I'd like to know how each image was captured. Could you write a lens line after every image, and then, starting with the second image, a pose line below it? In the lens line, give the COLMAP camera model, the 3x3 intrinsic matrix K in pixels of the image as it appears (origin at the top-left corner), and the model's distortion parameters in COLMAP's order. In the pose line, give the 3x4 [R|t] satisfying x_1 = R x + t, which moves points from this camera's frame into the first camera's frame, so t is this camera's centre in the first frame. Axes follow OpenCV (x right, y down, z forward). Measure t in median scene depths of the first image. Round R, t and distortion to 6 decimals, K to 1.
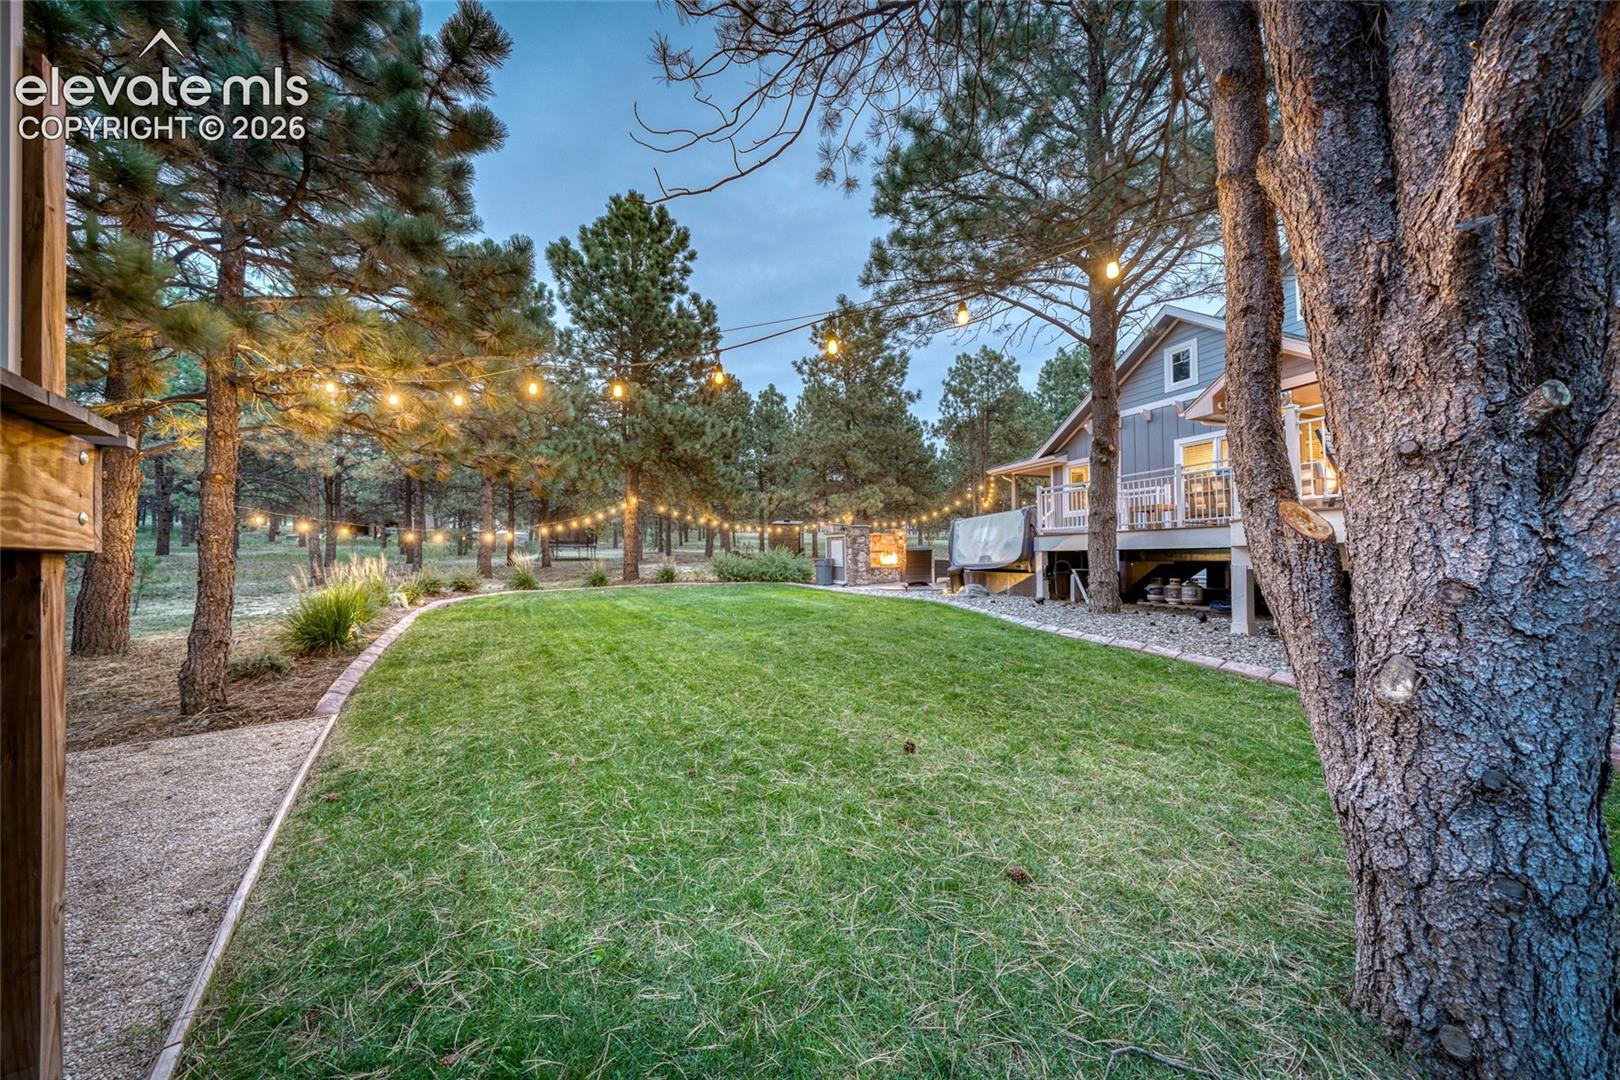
lens RADIAL K [[552.8, 0, 822.0], [0, 552.8, 547.6], [0, 0, 1]] dist [-0.000647, -0.000039]
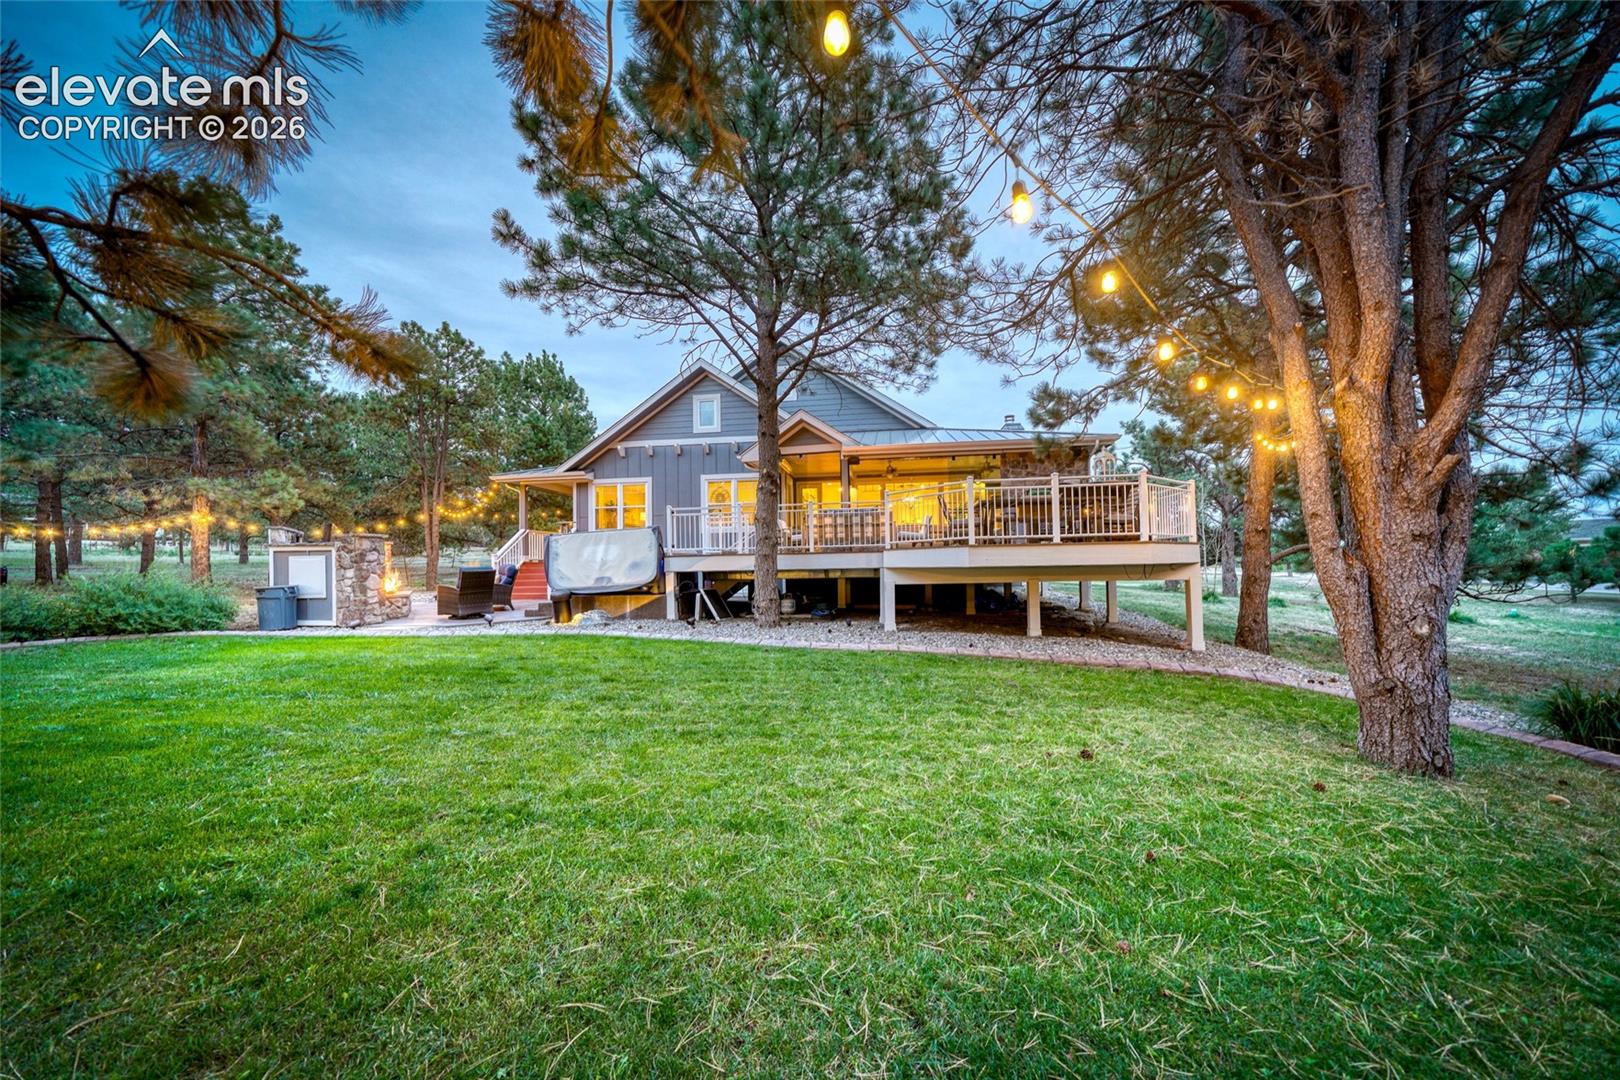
lens RADIAL K [[552.8, 0, 822.0], [0, 552.8, 547.6], [0, 0, 1]] dist [-0.000647, -0.000039]
pose [[0.506343, 0.030952, 0.861776, -0.298761], [-0.001337, 0.999383, -0.035108, -0.002222], [-0.862331, 0.016624, 0.506072, 0.248481]]
